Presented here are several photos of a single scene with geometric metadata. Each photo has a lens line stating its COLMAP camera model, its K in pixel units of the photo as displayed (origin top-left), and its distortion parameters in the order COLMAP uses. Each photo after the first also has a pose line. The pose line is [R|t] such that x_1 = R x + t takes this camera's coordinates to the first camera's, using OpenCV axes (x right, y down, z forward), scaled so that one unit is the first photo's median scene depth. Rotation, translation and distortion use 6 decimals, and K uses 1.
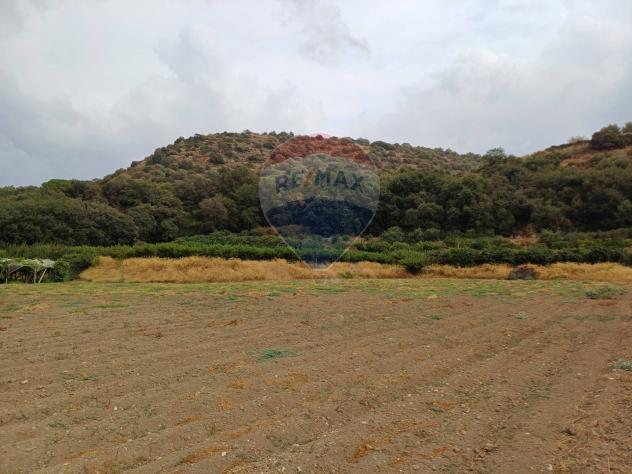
lens RADIAL K [[467.0, 0, 312.3], [0, 467.0, 249.5], [0, 0, 1]] dist [0.068404, -0.063525]
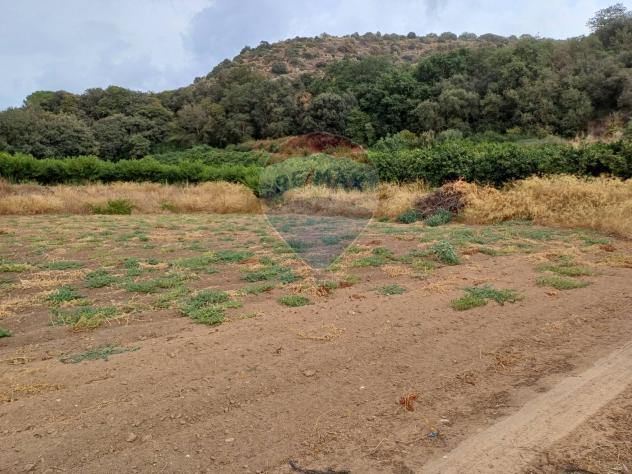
lens RADIAL K [[467.0, 0, 312.3], [0, 467.0, 249.5], [0, 0, 1]] dist [0.068404, -0.063525]
pose [[0.967165, 0.030557, -0.252304, 0.191248], [0.009690, 0.987590, 0.156752, 0.010338], [0.253963, -0.154050, 0.954867, 0.255339]]
